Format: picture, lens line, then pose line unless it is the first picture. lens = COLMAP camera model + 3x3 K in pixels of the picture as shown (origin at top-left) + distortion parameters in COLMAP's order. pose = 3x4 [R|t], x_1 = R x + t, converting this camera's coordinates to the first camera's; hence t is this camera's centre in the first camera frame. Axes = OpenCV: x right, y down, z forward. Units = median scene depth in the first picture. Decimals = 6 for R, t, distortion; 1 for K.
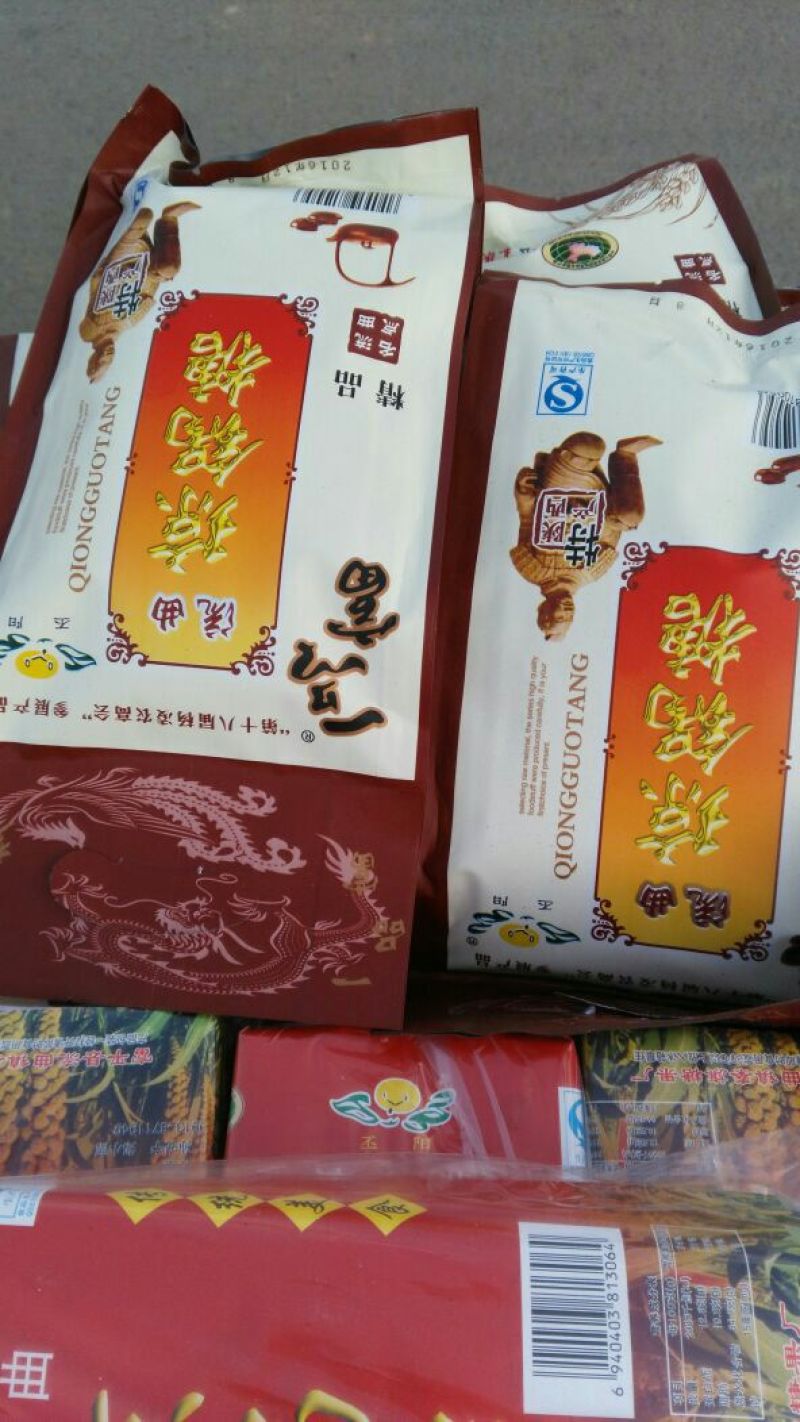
lens RADIAL K [[1019.7, 0, 400.0], [0, 1019.7, 711.0], [0, 0, 1]] dist [0.004239, -0.001451]
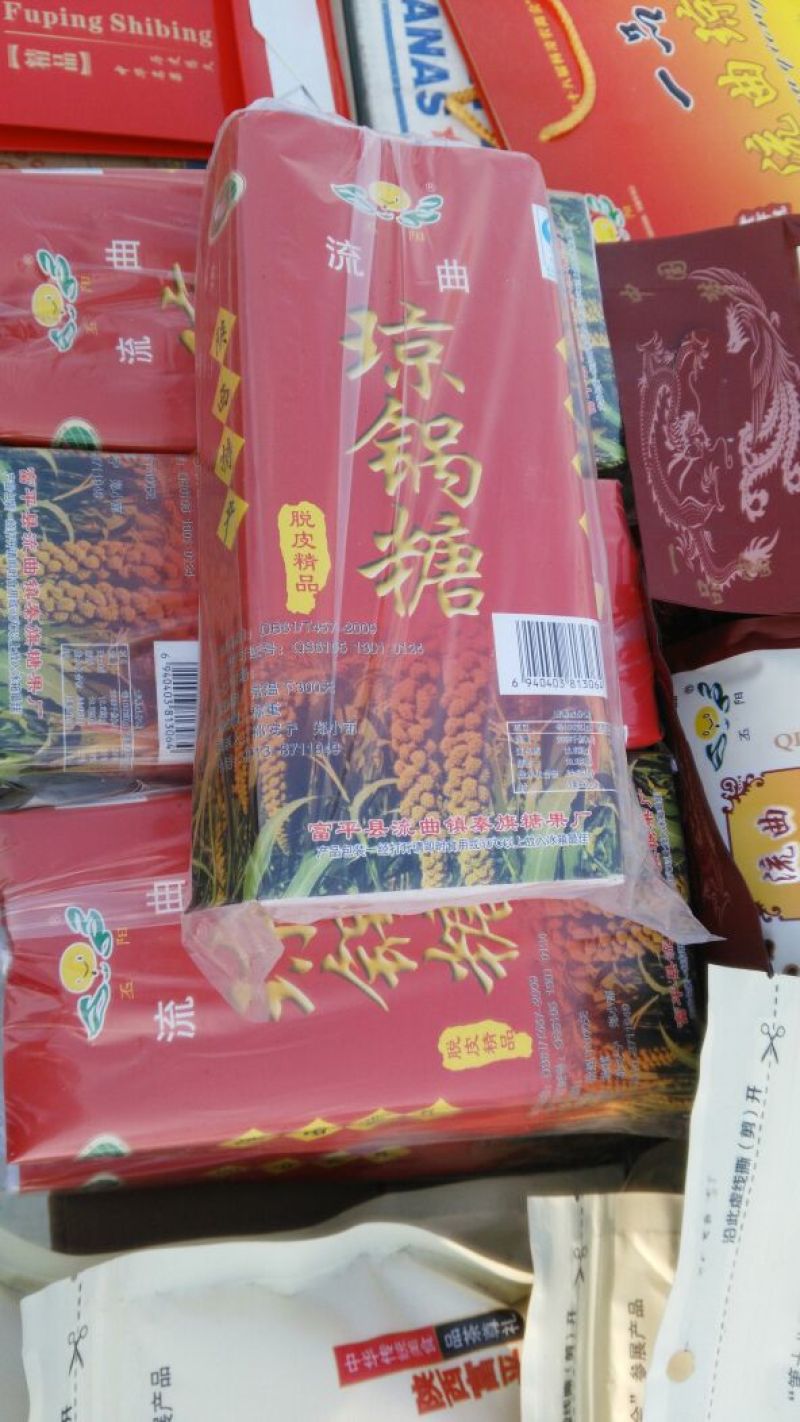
lens RADIAL K [[1017.6, 0, 400.0], [0, 1017.6, 711.0], [0, 0, 1]] dist [-0.044497, -0.000603]
pose [[0.107029, 0.974382, -0.197799, 0.307445], [-0.973476, 0.143158, 0.178468, 0.369831], [0.202213, 0.173451, 0.963859, -0.162870]]
